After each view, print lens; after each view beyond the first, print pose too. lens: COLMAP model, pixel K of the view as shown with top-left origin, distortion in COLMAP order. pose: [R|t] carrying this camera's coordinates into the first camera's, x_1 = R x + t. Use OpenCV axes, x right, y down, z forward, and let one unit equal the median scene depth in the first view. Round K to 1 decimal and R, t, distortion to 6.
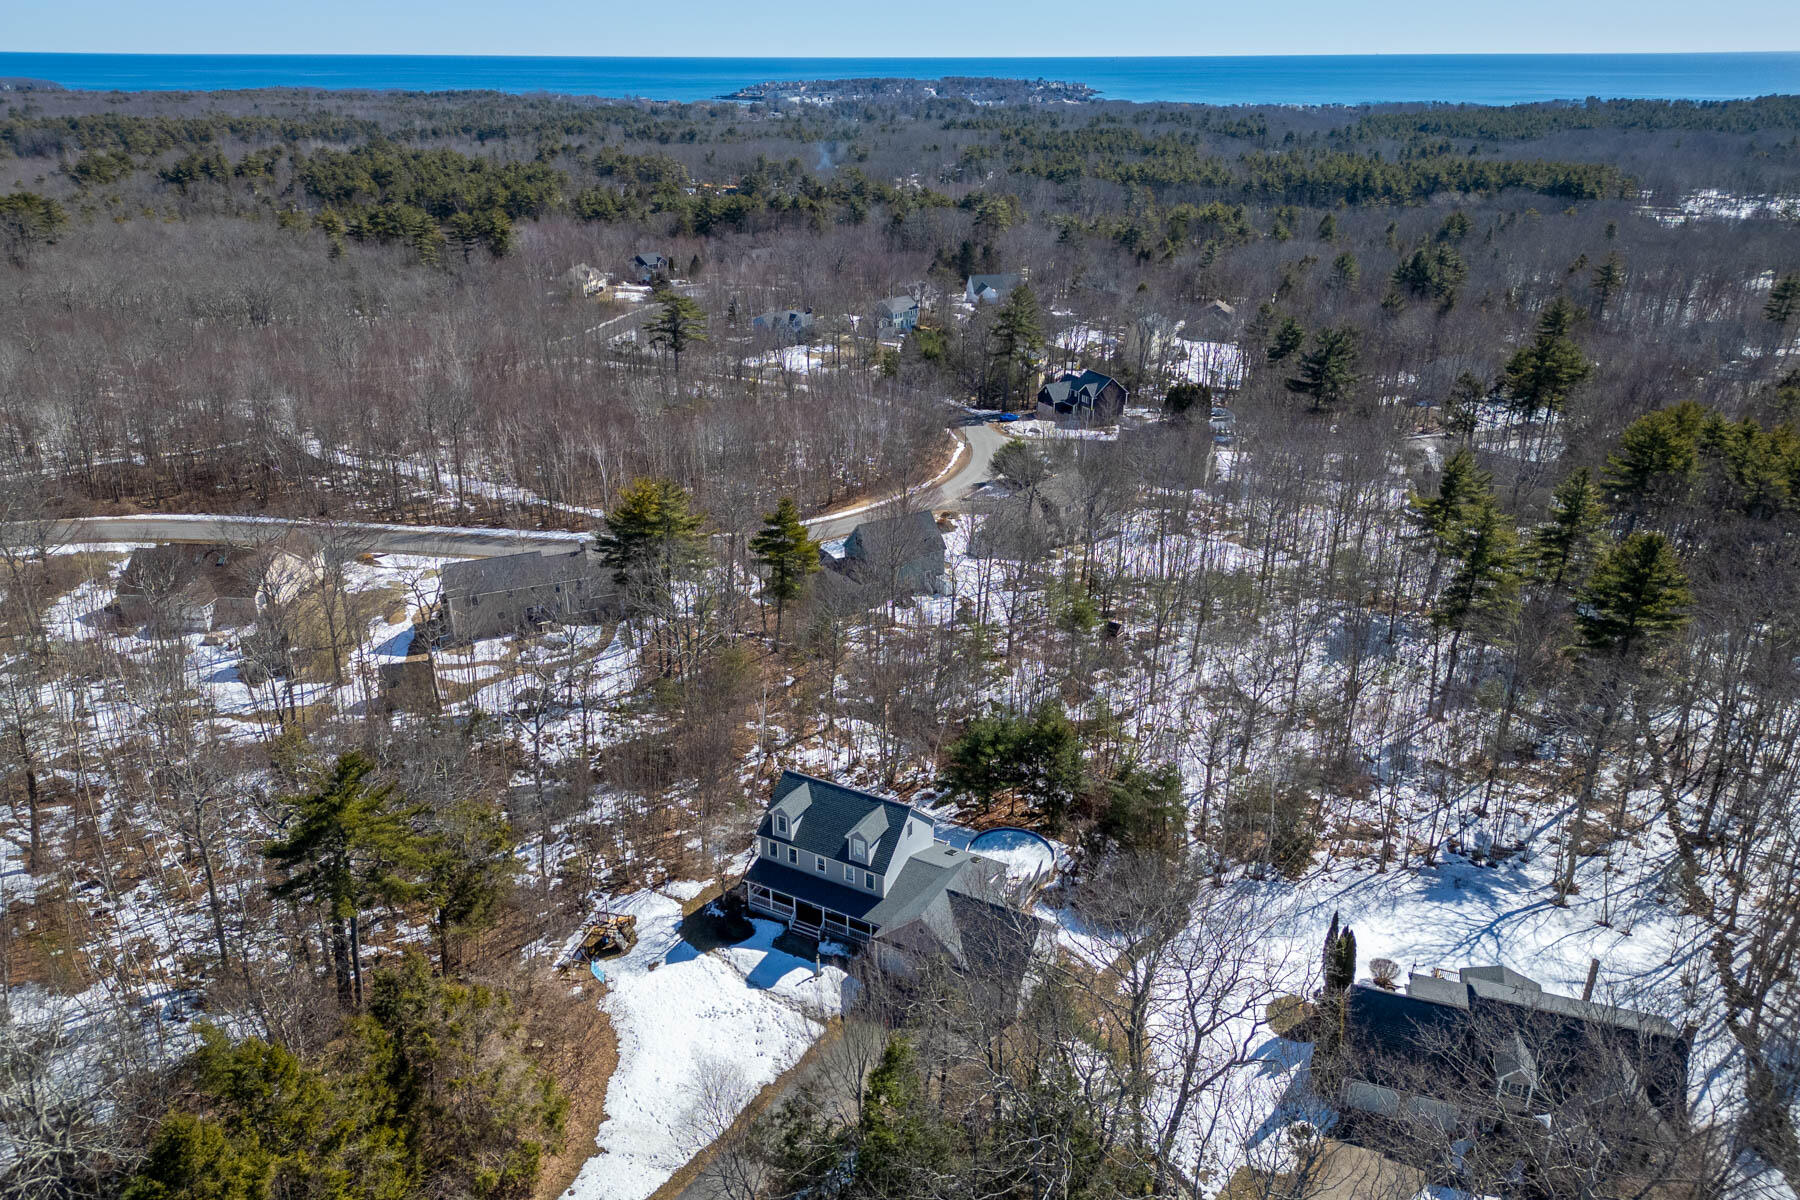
lens RADIAL K [[1285.6, 0, 900.0], [0, 1285.6, 600.0], [0, 0, 1]] dist [0.039723, -0.000492]
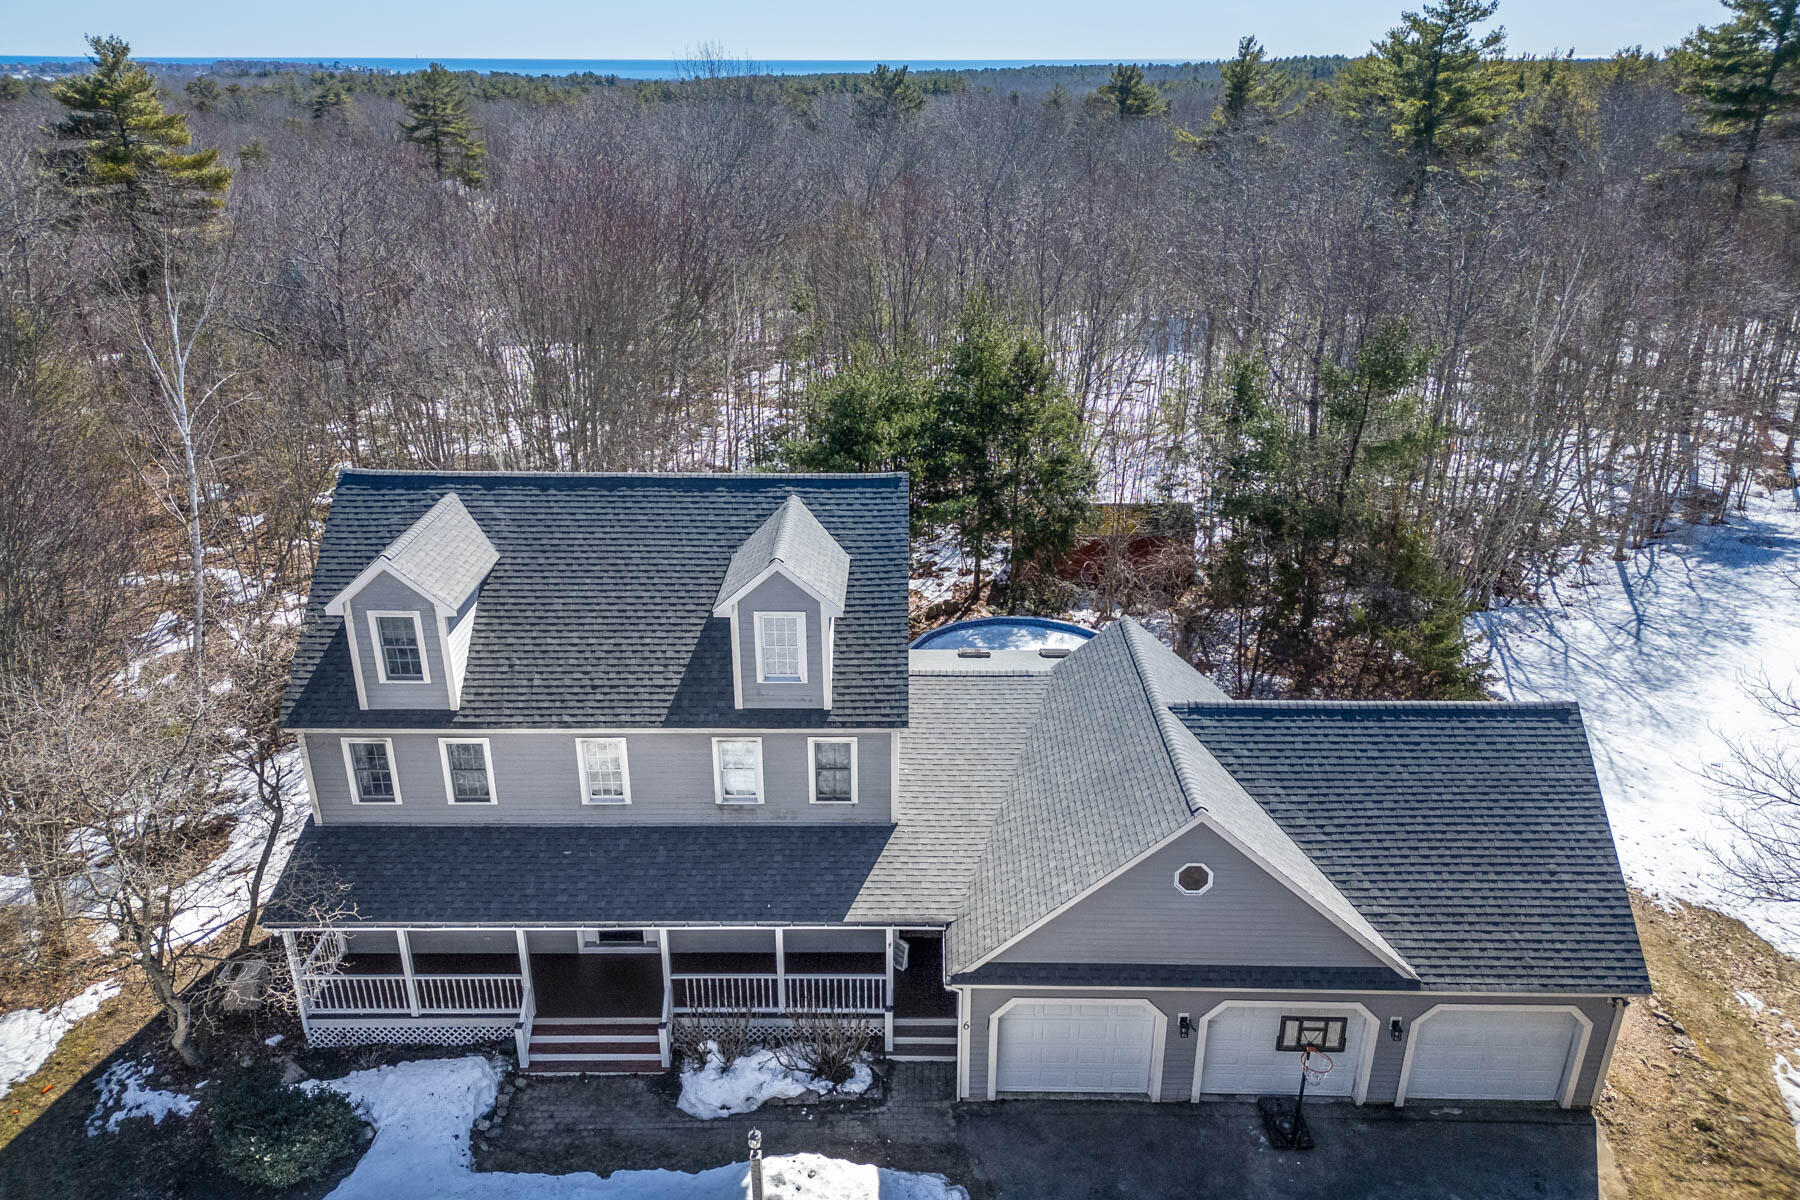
lens RADIAL K [[1285.6, 0, 900.0], [0, 1285.6, 600.0], [0, 0, 1]] dist [0.039723, -0.000492]
pose [[0.883725, -0.197204, 0.424431, -0.108395], [0.189861, 0.979975, 0.060009, 0.167245], [-0.427766, 0.027551, 0.903470, 0.742282]]
